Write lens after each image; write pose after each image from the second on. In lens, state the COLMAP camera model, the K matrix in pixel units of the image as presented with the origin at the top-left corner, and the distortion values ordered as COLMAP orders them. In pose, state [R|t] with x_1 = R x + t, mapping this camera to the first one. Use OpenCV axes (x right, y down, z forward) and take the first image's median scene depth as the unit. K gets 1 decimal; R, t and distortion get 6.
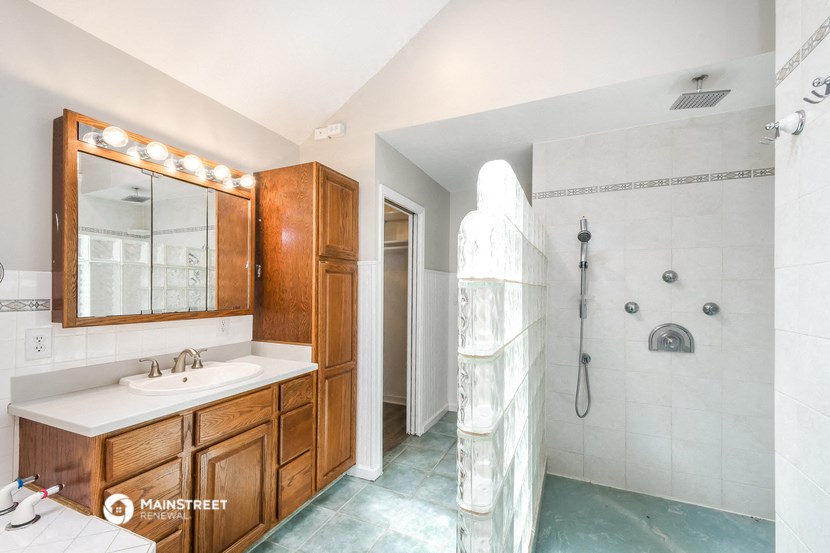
lens RADIAL K [[369.1, 0, 412.1], [0, 369.1, 274.5], [0, 0, 1]] dist [-0.000736, -0.000946]
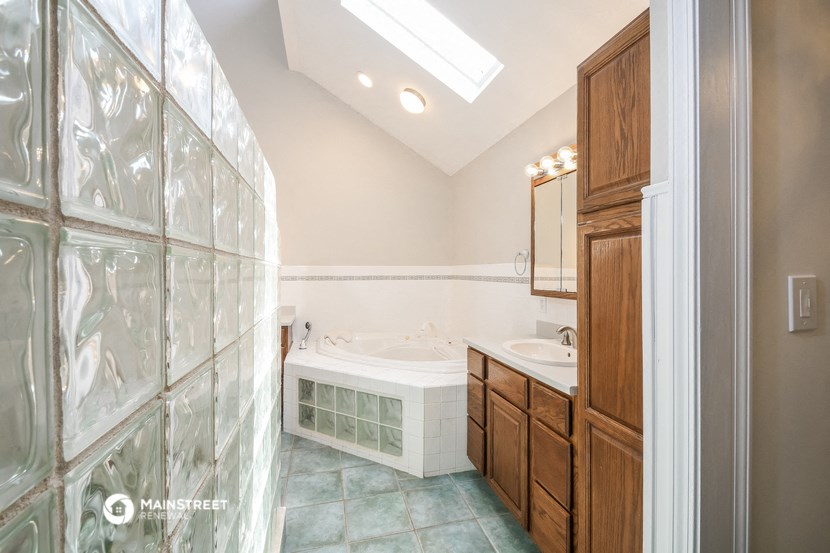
lens RADIAL K [[369.1, 0, 412.1], [0, 369.1, 274.5], [0, 0, 1]] dist [-0.000736, -0.000946]
pose [[-0.791054, 0.000660, -0.611746, 0.409264], [0.023908, 0.999269, -0.029837, 0.071106], [0.611279, -0.038228, -0.790491, 1.580856]]
